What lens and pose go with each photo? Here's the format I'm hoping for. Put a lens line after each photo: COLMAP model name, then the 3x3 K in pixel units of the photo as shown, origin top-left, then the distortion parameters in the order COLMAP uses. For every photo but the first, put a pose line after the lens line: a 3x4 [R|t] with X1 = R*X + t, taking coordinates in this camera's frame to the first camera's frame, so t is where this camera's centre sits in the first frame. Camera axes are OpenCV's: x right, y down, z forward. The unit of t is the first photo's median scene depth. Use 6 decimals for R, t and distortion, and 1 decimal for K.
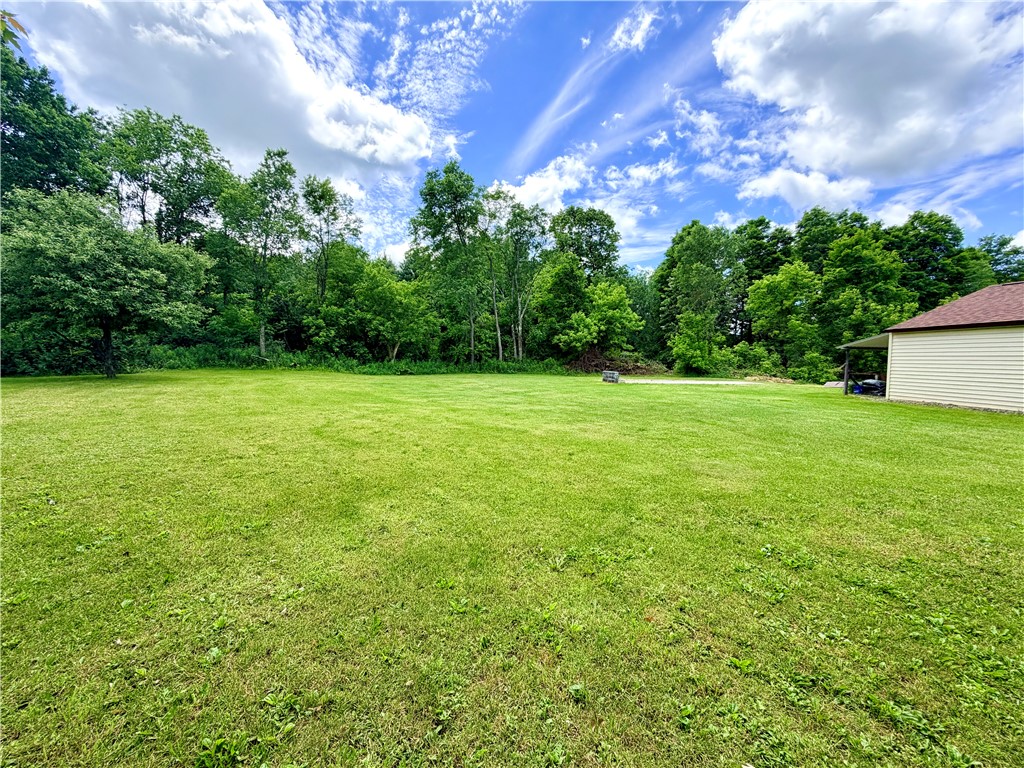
lens RADIAL K [[409.4, 0, 507.4], [0, 409.4, 382.7], [0, 0, 1]] dist [0.000305, 0.000628]
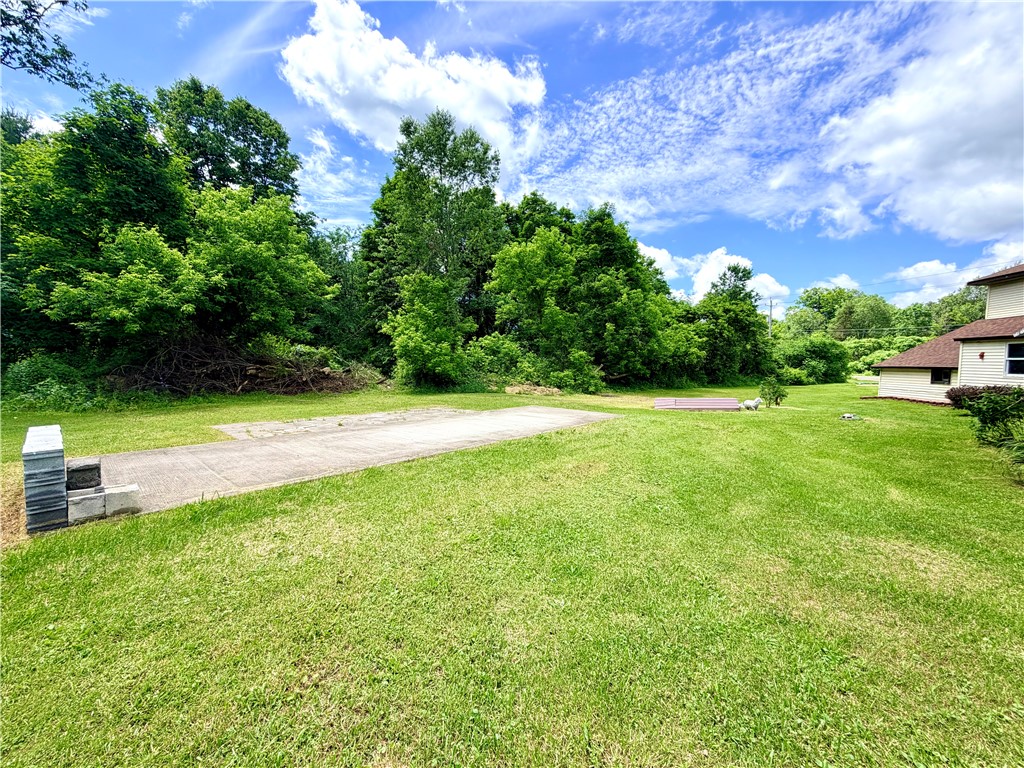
lens RADIAL K [[409.4, 0, 507.4], [0, 409.4, 382.7], [0, 0, 1]] dist [0.000305, 0.000628]
pose [[0.780097, -0.034661, 0.624697, 0.177679], [0.037499, 0.999260, 0.008616, -0.025156], [-0.624533, 0.016704, 0.780819, 0.472448]]
